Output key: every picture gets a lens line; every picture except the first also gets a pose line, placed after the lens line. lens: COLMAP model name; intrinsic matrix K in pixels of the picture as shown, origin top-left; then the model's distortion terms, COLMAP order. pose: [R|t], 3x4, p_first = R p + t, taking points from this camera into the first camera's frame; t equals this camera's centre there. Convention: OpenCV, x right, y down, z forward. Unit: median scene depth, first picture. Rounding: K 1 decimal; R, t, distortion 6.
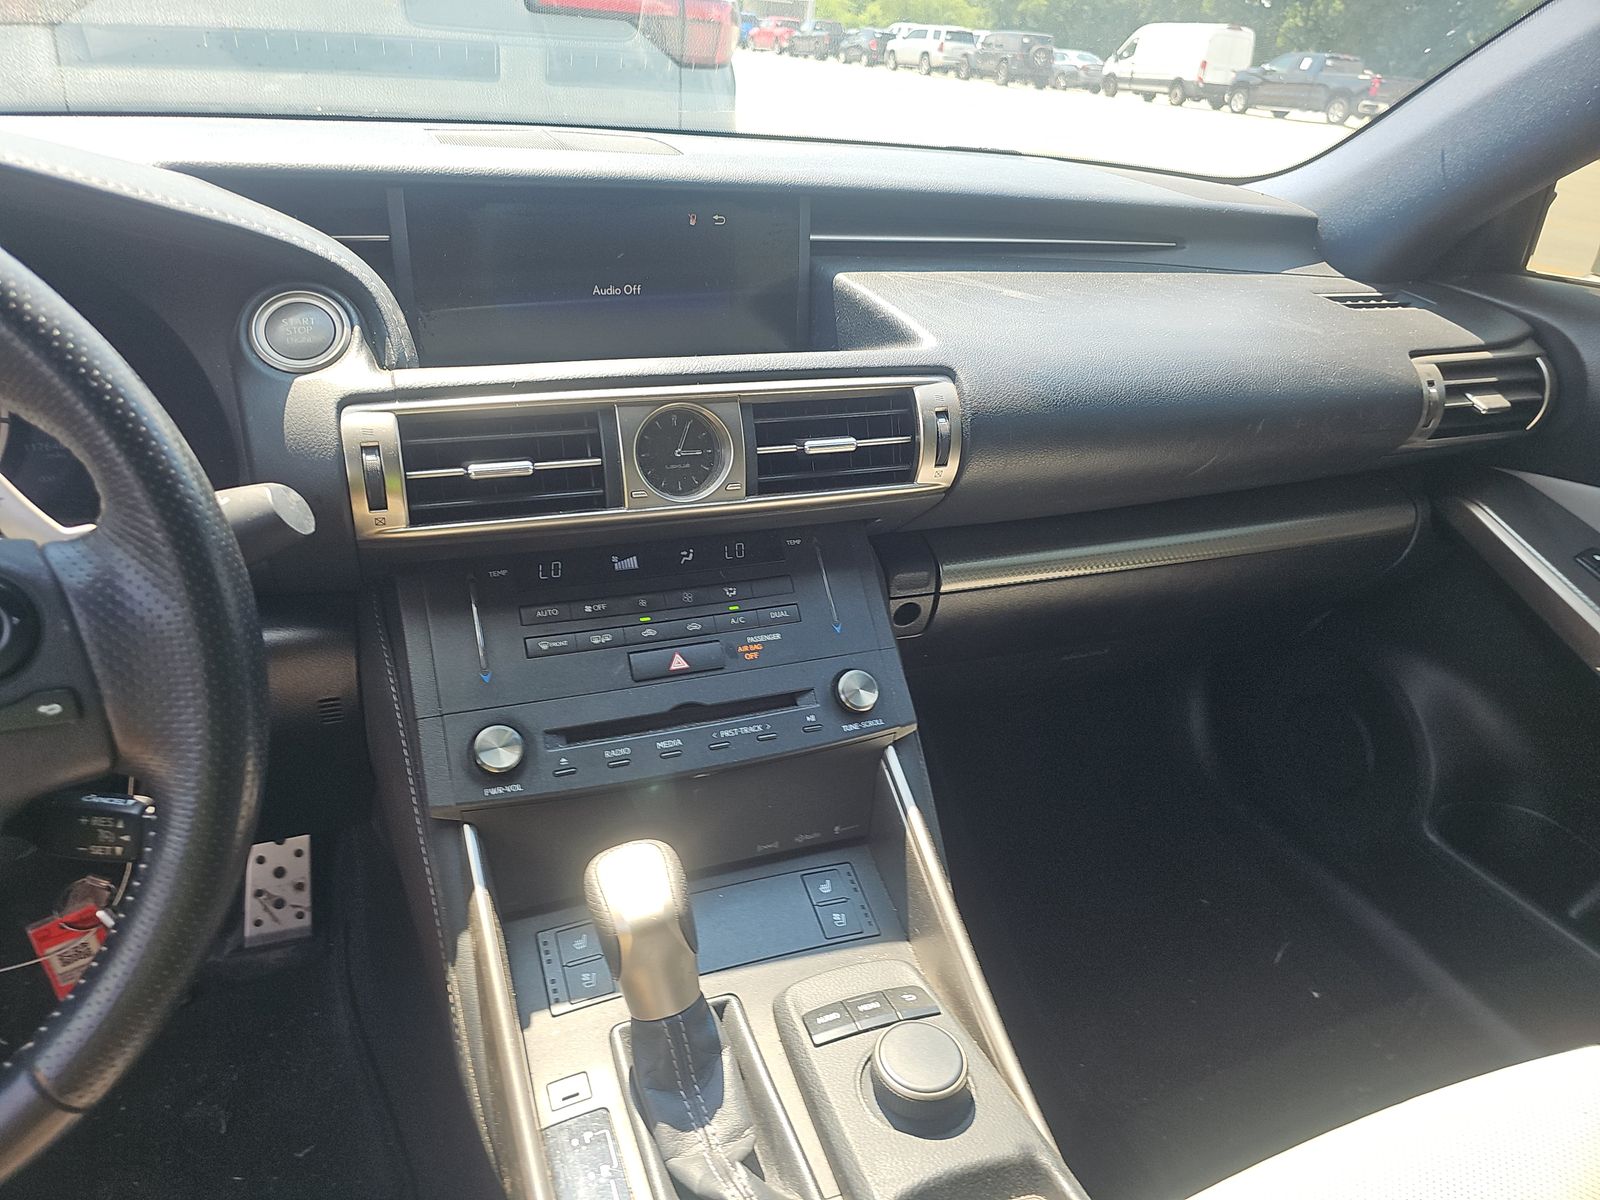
lens RADIAL K [[1083.9, 0, 795.0], [0, 1083.9, 593.6], [0, 0, 1]] dist [0.011081, -0.019625]
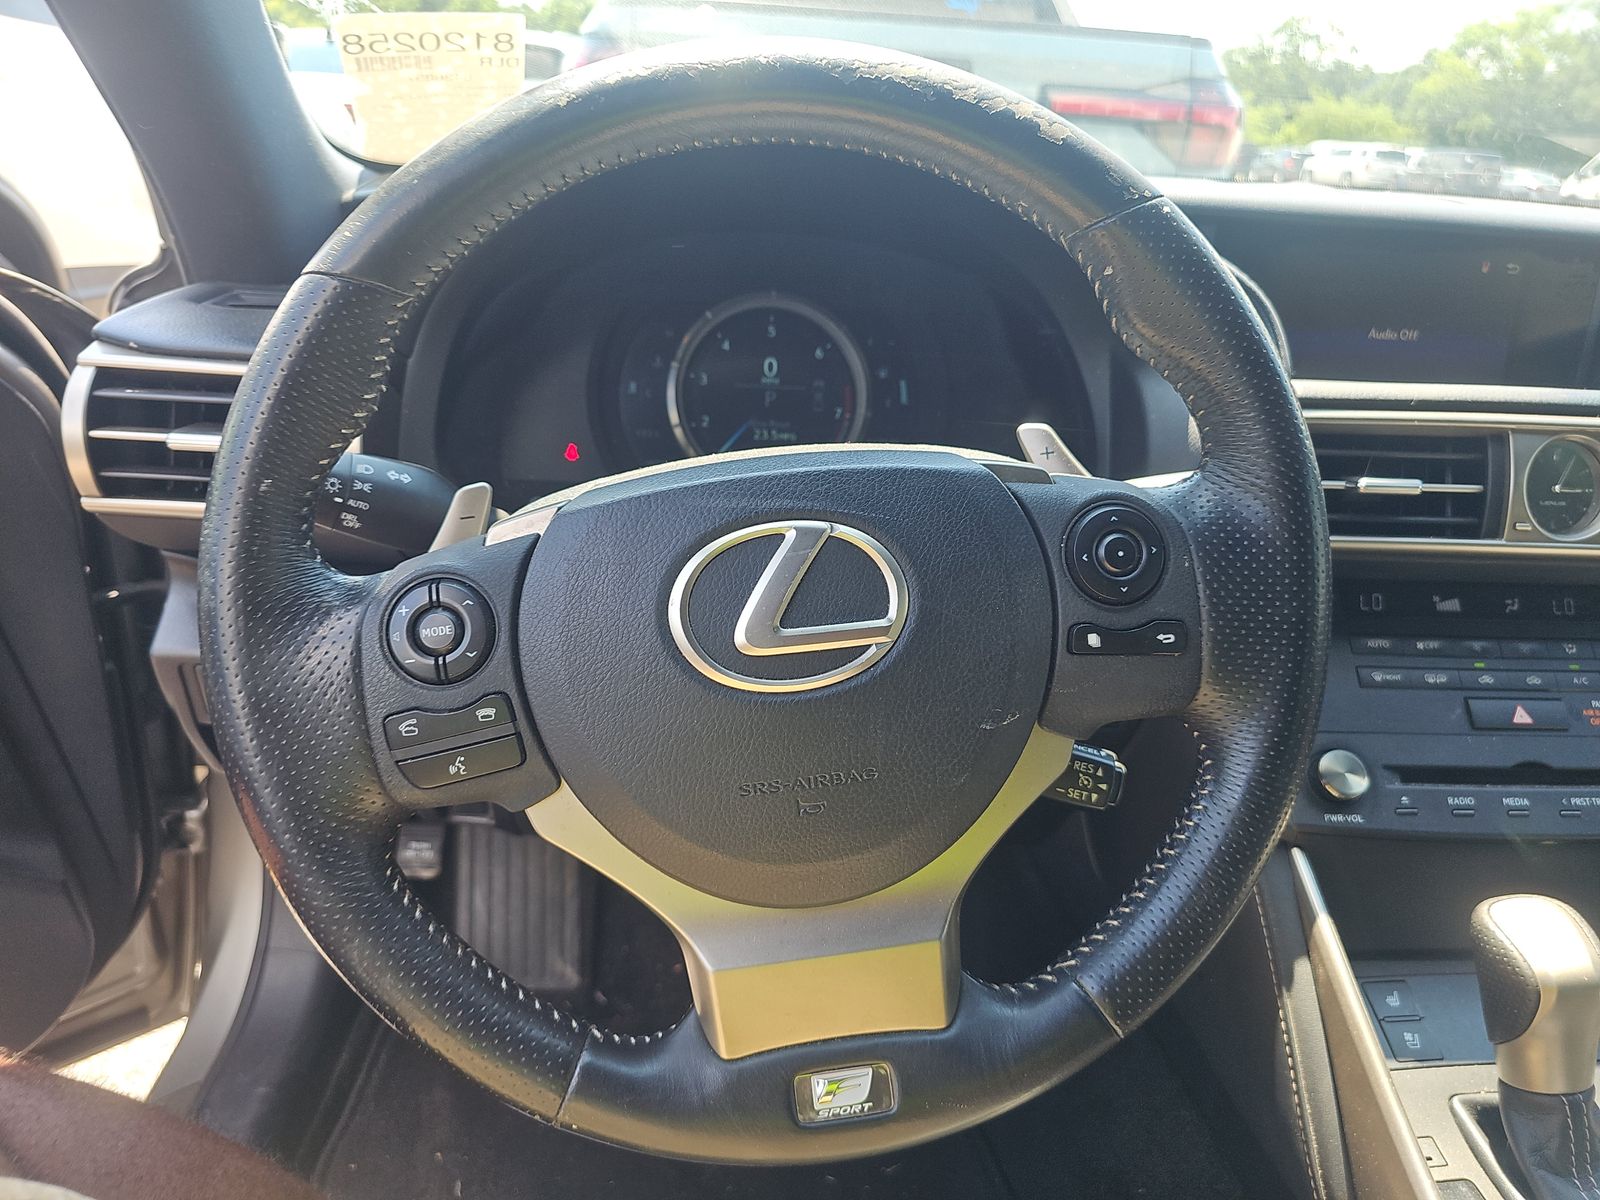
lens RADIAL K [[1083.9, 0, 795.6], [0, 1083.9, 602.3], [0, 0, 1]] dist [0.011081, -0.019625]
pose [[0.948167, 0.108895, -0.298531, -0.439046], [-0.135056, 0.988475, -0.068389, 0.117662], [0.287643, 0.105163, 0.951946, -0.063336]]
